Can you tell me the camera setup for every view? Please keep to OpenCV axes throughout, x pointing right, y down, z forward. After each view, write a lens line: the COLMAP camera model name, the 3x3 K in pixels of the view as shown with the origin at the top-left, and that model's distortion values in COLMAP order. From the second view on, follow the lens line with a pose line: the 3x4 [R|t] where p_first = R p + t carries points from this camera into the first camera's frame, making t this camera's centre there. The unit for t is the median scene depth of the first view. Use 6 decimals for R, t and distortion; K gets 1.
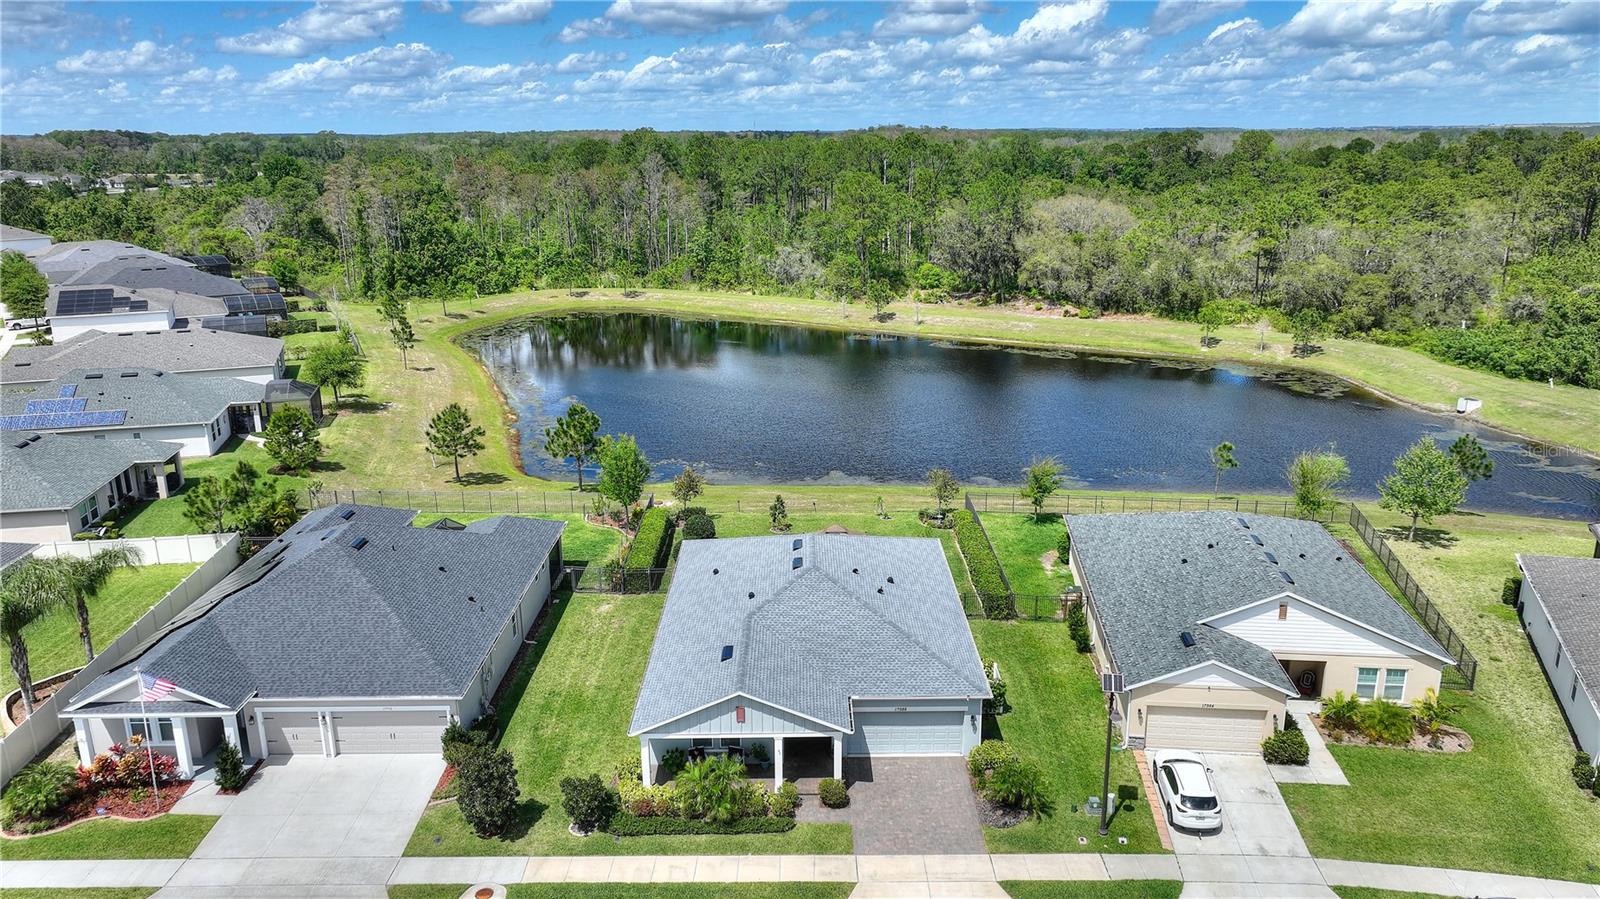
lens RADIAL K [[1114.8, 0, 806.3], [0, 1114.8, 453.7], [0, 0, 1]] dist [-0.014849, 0.031157]
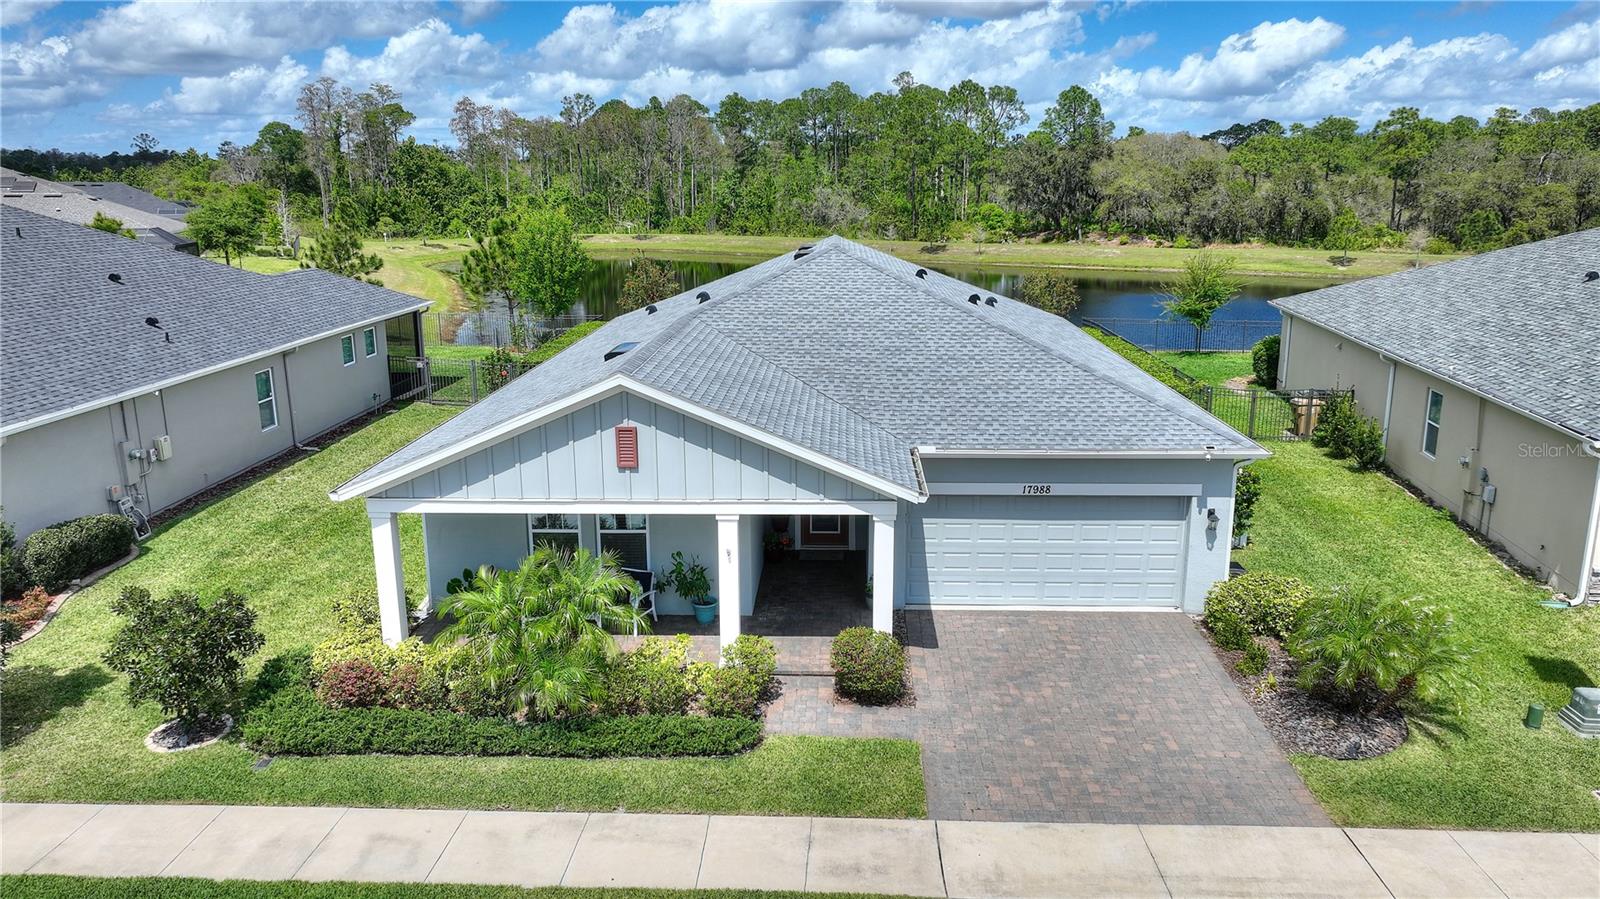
lens RADIAL K [[1114.8, 0, 806.3], [0, 1114.8, 453.7], [0, 0, 1]] dist [-0.014849, 0.031157]
pose [[0.999181, 0.012335, -0.038534, 0.016129], [-0.013818, 0.999164, -0.038465, 0.246408], [0.038027, 0.038966, 0.998517, 0.616580]]
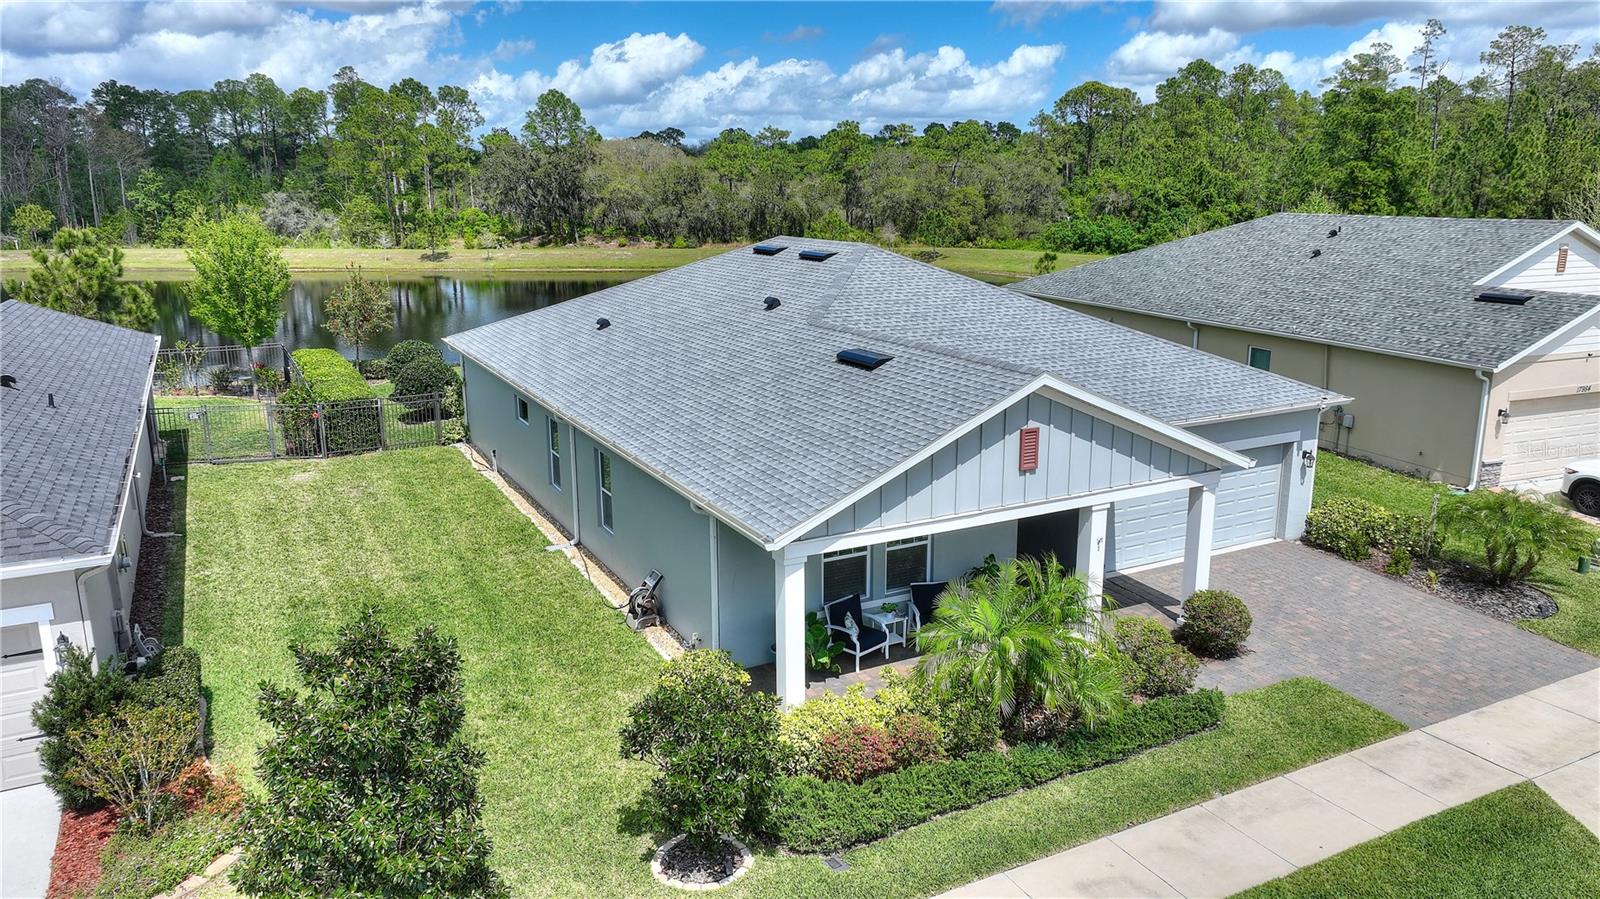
lens RADIAL K [[1118.0, 0, 800.0], [0, 1118.0, 449.5], [0, 0, 1]] dist [0.001200, 0.017419]
pose [[0.886828, -0.105017, 0.450008, -0.290592], [0.126391, 0.991824, -0.017621, 0.227816], [-0.444479, 0.072504, 0.892850, 0.692083]]
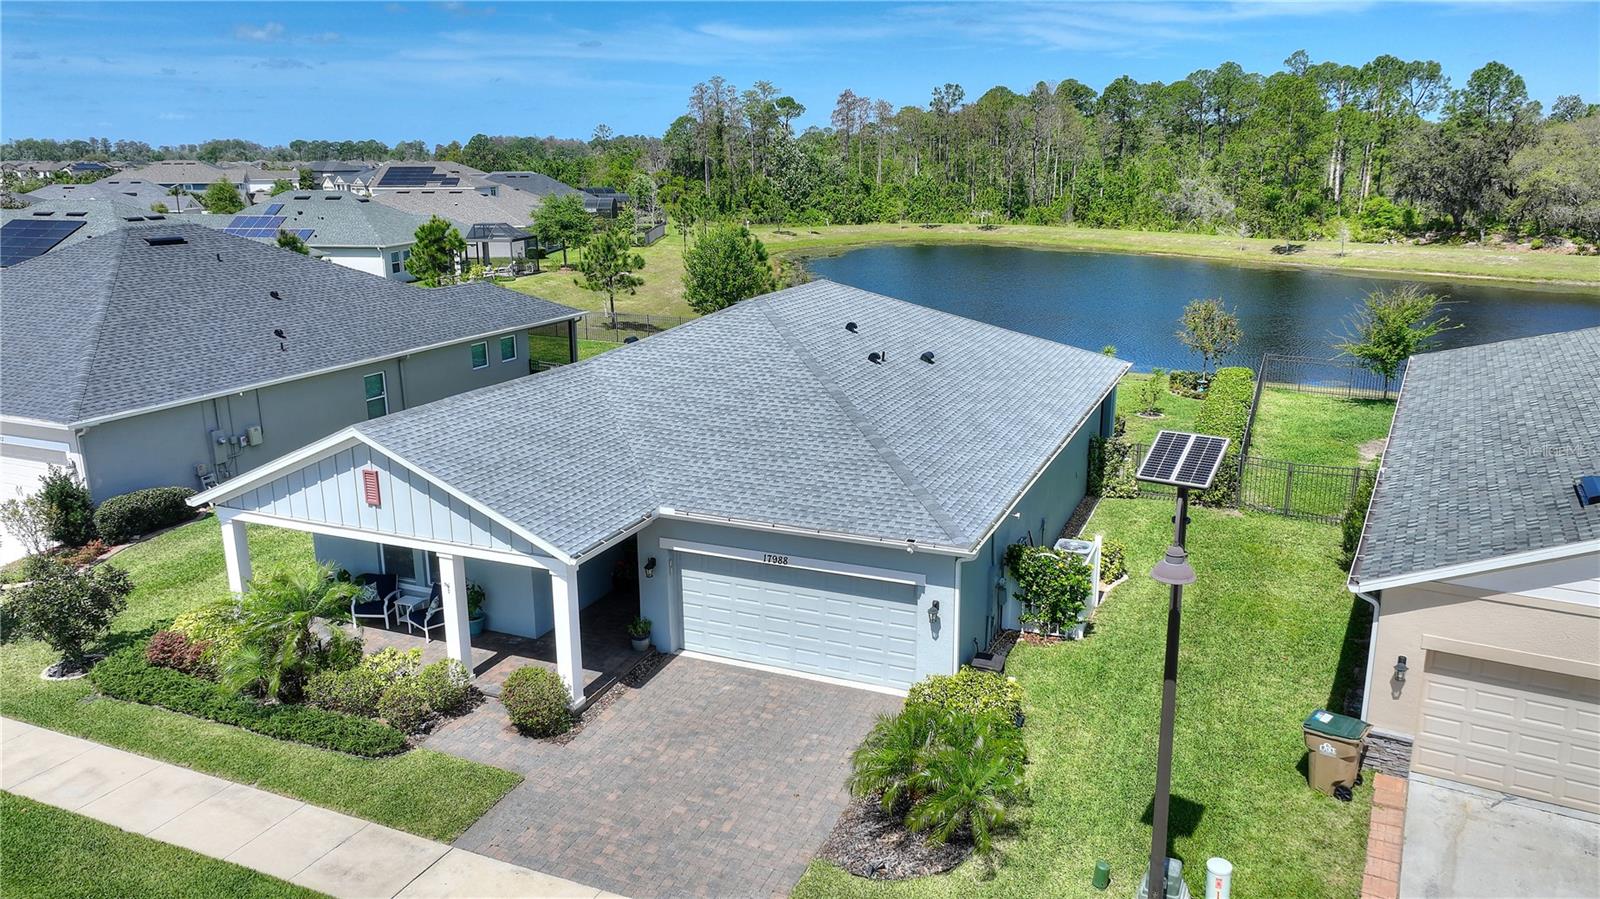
lens RADIAL K [[1114.8, 0, 806.3], [0, 1114.8, 453.7], [0, 0, 1]] dist [-0.014849, 0.031157]
pose [[0.916016, 0.103081, -0.387671, 0.273460], [-0.110602, 0.993860, 0.002927, 0.196667], [0.385593, 0.040196, 0.921793, 0.641456]]
